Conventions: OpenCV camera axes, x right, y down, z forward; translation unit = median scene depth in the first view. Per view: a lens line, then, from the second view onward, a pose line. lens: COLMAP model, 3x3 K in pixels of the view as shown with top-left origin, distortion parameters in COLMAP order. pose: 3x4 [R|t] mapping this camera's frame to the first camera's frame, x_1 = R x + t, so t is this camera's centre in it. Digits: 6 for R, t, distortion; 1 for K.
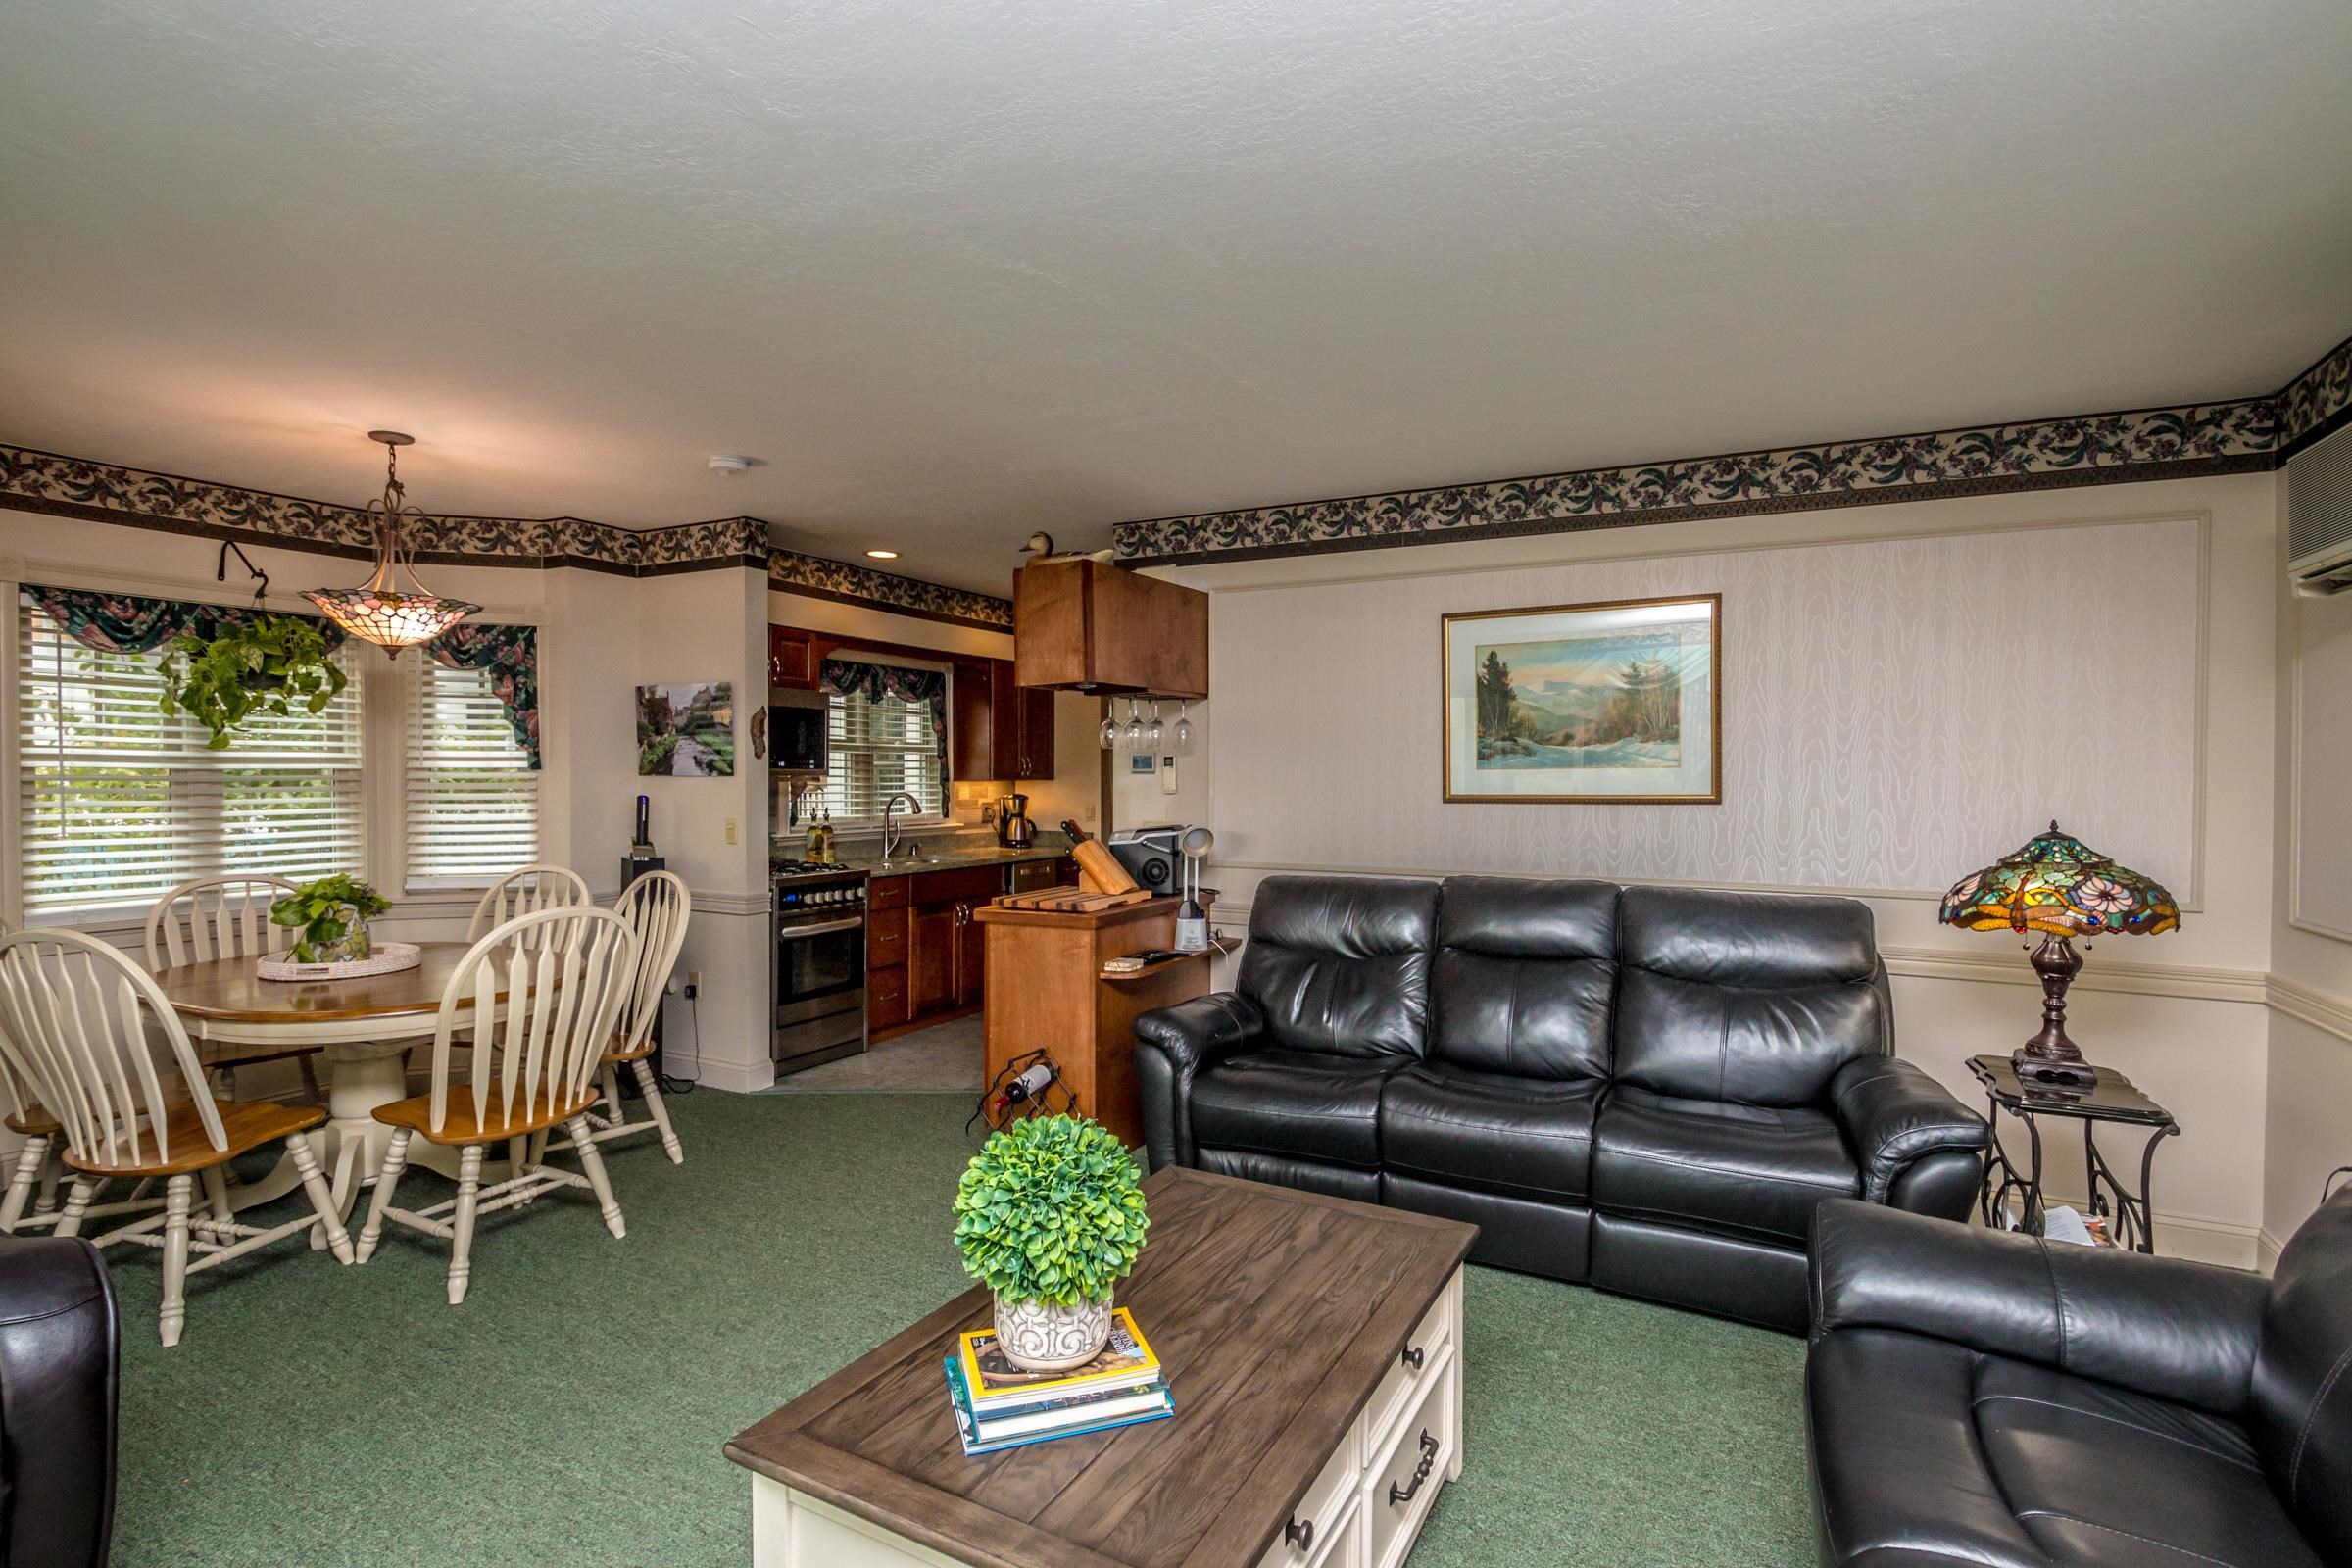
lens RADIAL K [[1124.8, 0, 1178.0], [0, 1124.8, 781.6], [0, 0, 1]] dist [0.003279, -0.000391]
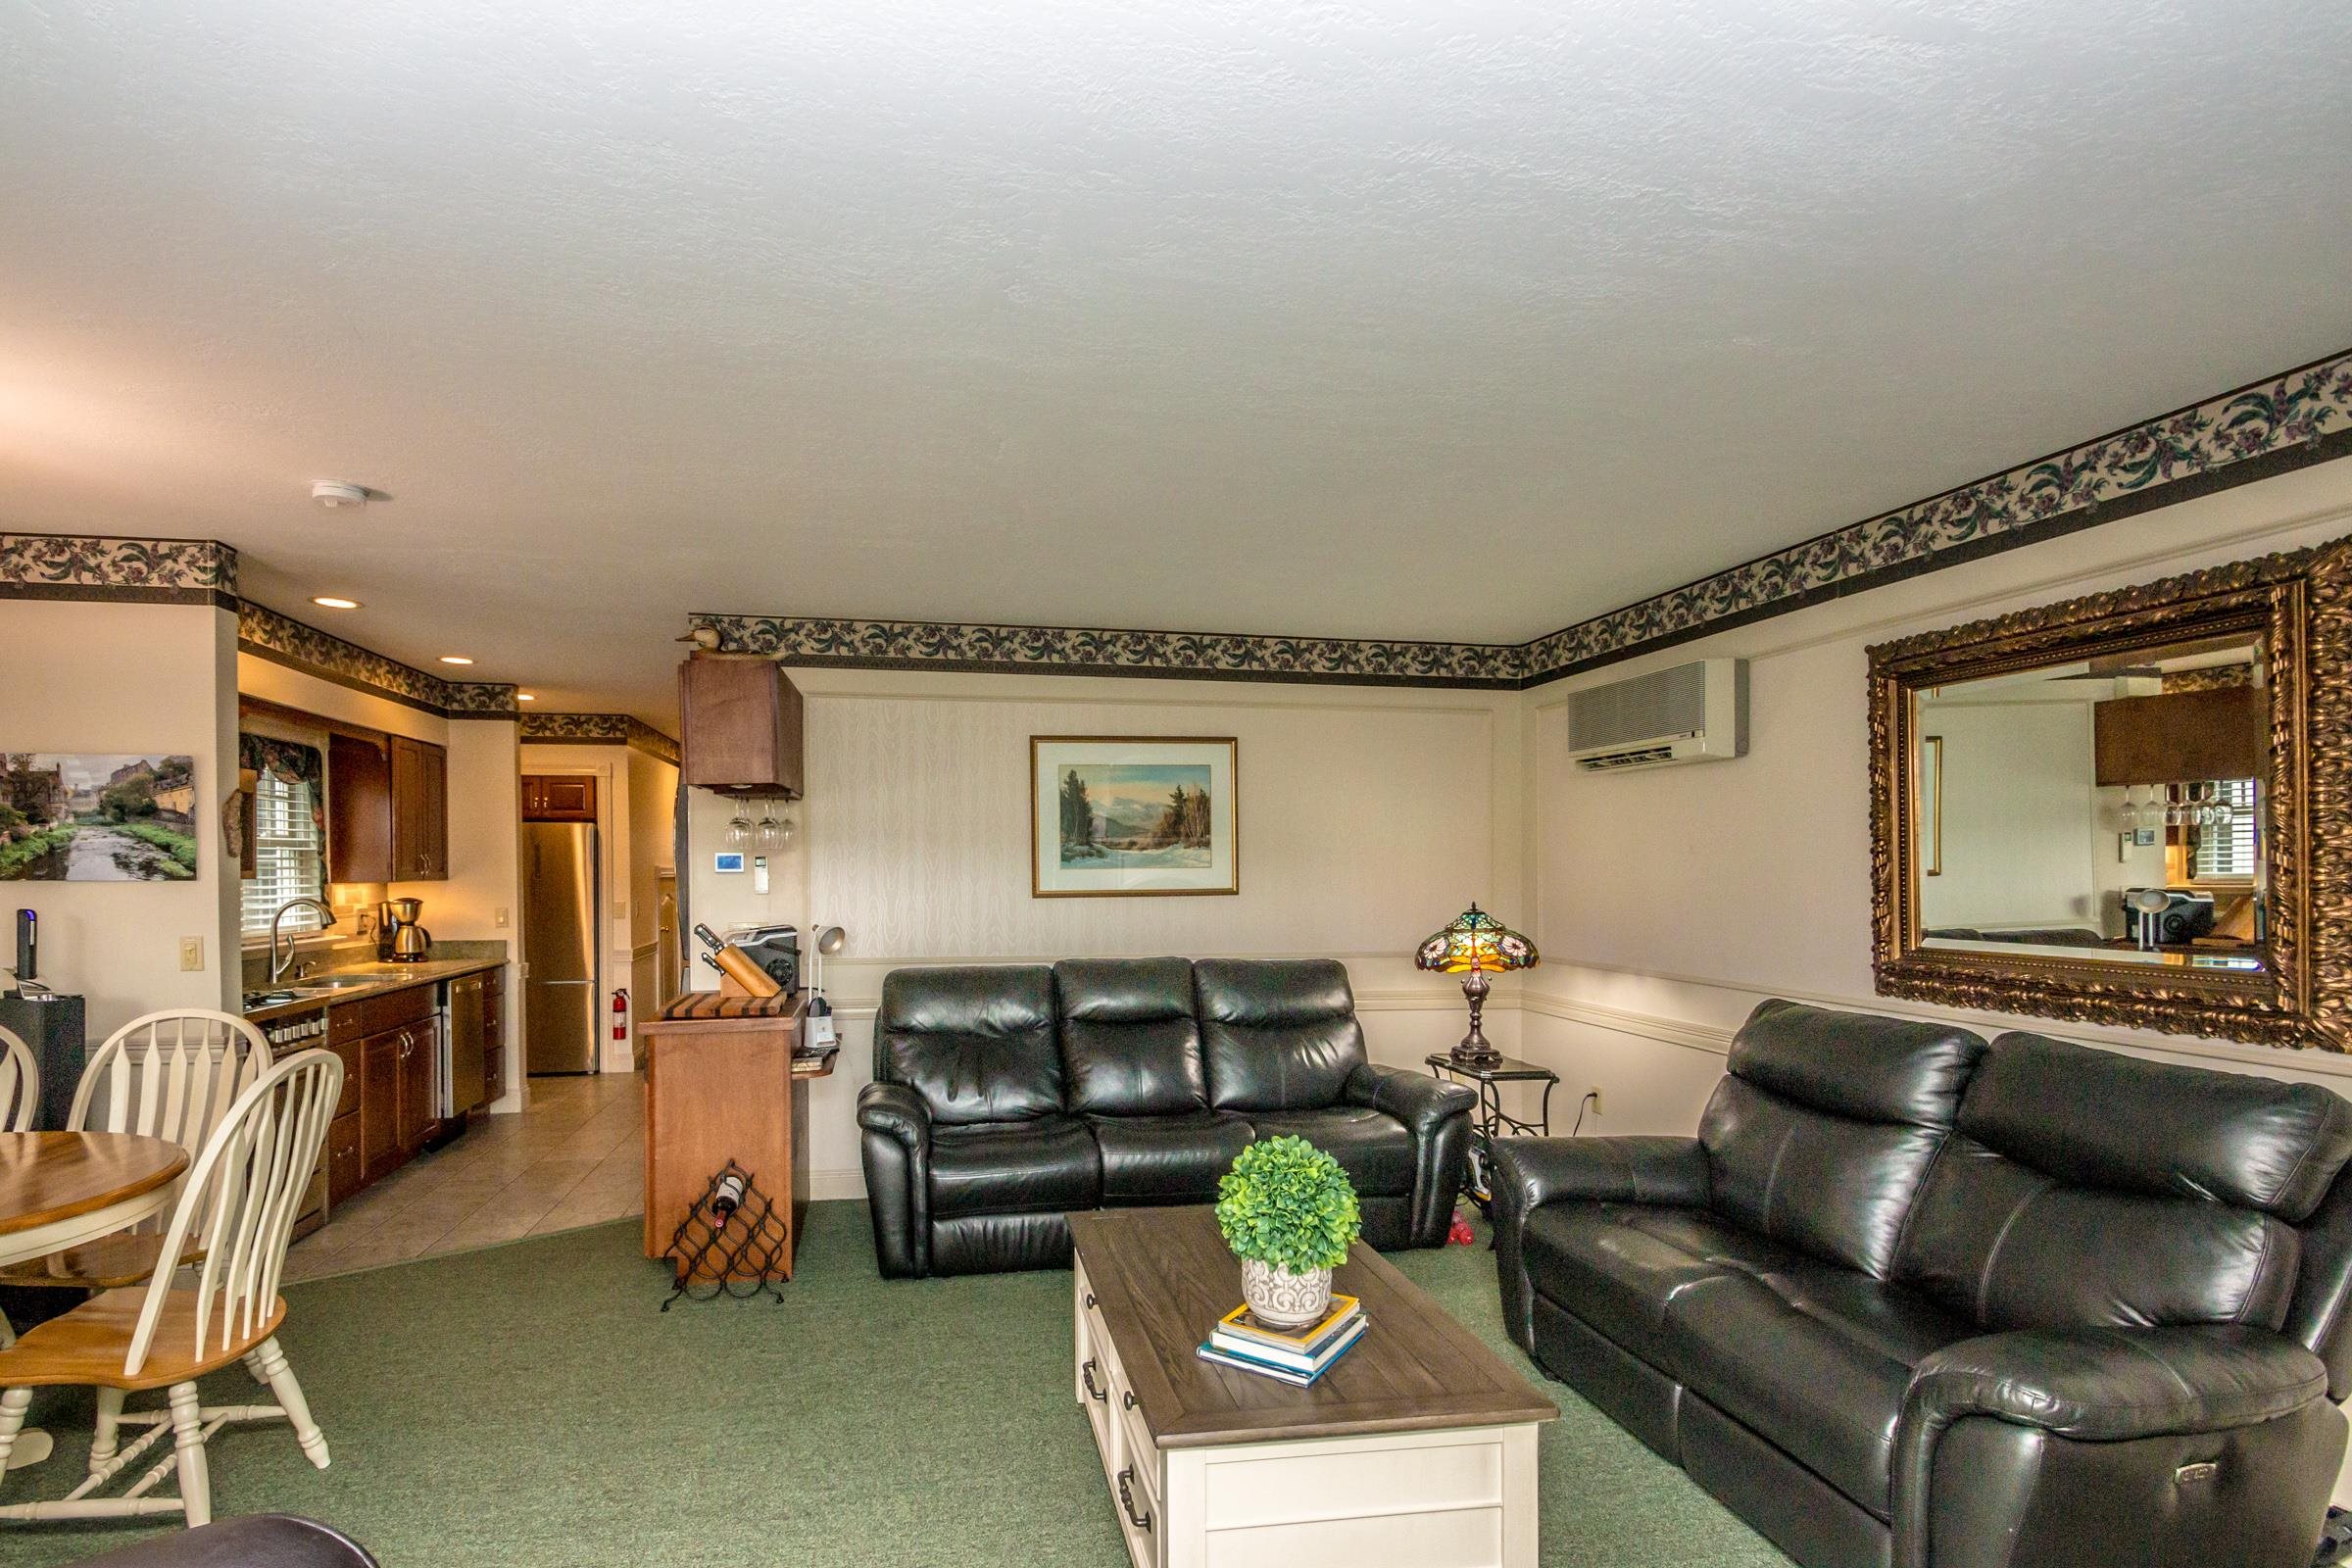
lens RADIAL K [[1124.8, 0, 1133.8], [0, 1124.8, 867.6], [0, 0, 1]] dist [0.003279, -0.000391]
pose [[0.790287, -0.002105, 0.612734, -0.393170], [0.006387, 0.999968, -0.004802, -0.006642], [-0.612704, 0.007708, 0.790275, 0.018198]]
